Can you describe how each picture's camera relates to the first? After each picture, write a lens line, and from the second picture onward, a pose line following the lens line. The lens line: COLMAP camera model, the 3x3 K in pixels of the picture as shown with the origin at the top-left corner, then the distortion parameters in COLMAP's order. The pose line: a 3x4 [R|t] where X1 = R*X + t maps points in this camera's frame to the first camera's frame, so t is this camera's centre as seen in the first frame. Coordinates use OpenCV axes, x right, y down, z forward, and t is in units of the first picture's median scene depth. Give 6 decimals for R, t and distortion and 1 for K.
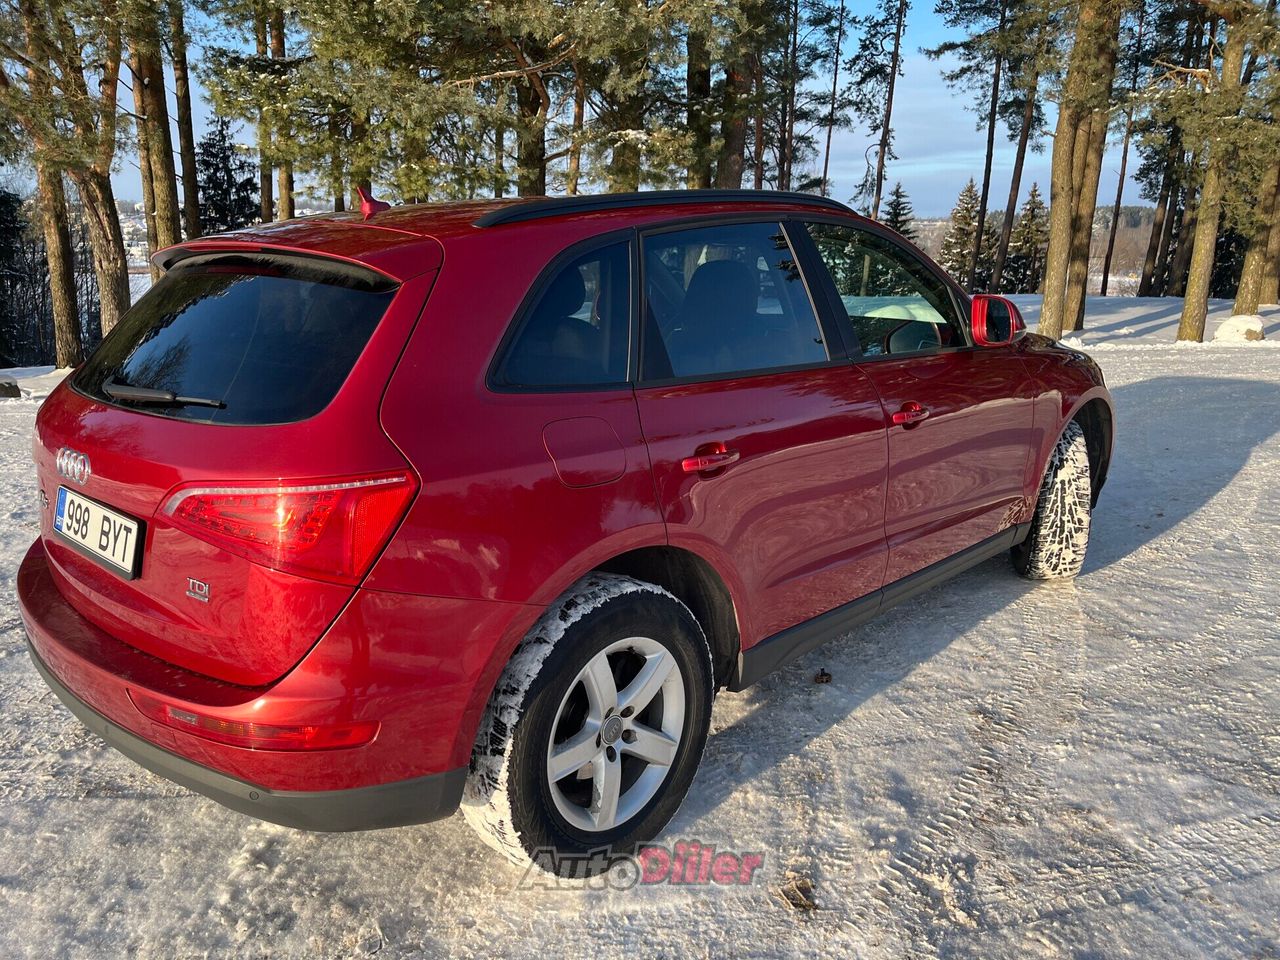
lens RADIAL K [[954.4, 0, 632.9], [0, 954.4, 480.5], [0, 0, 1]] dist [0.070220, -0.096424]
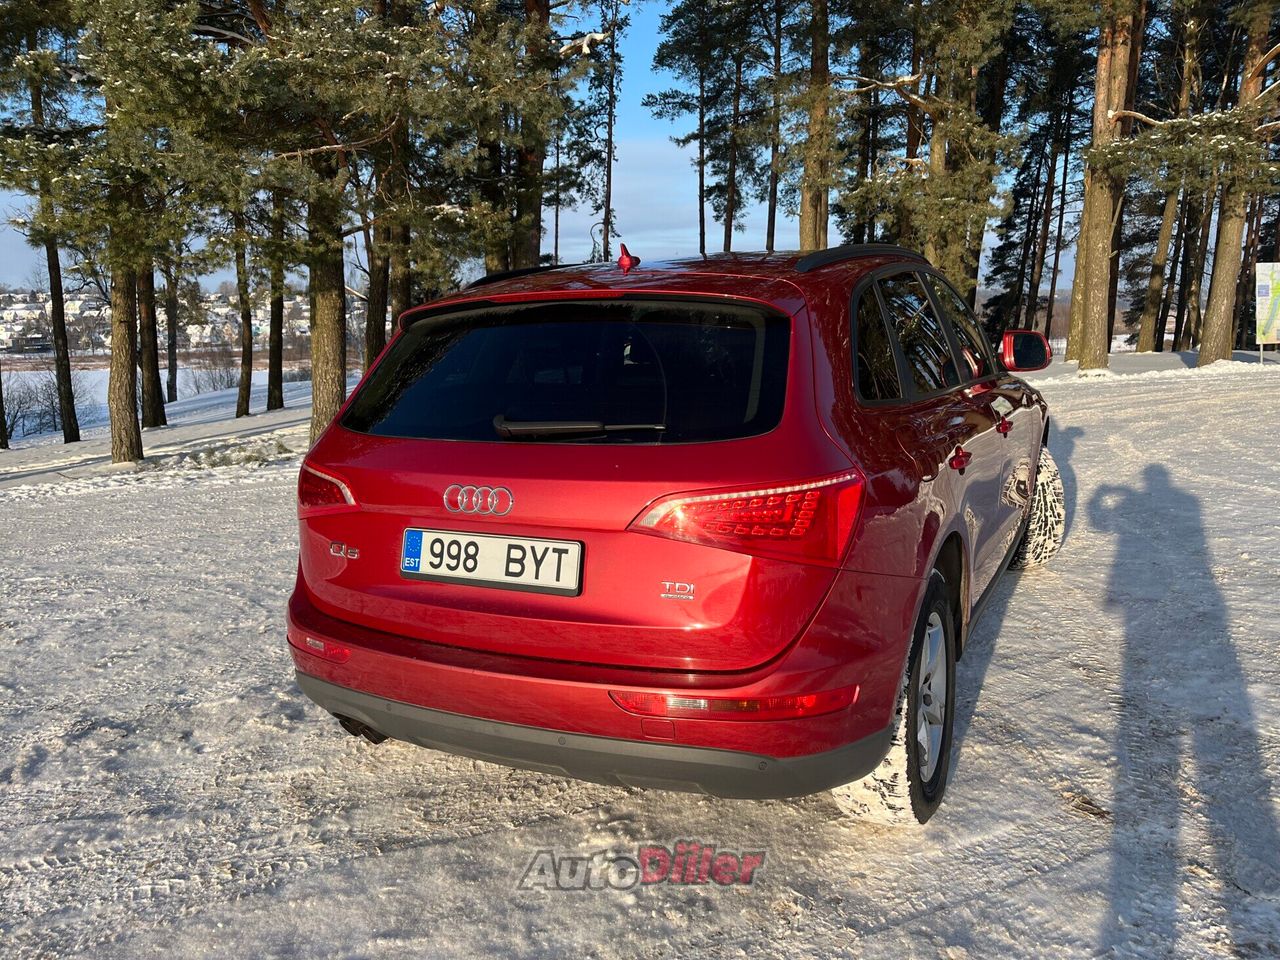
lens RADIAL K [[954.4, 0, 632.9], [0, 954.4, 480.5], [0, 0, 1]] dist [0.070220, -0.096424]
pose [[0.957760, -0.070817, 0.278711, -0.119331], [0.091160, 0.993985, -0.060699, 0.007136], [-0.272736, 0.083542, 0.958455, -0.008934]]
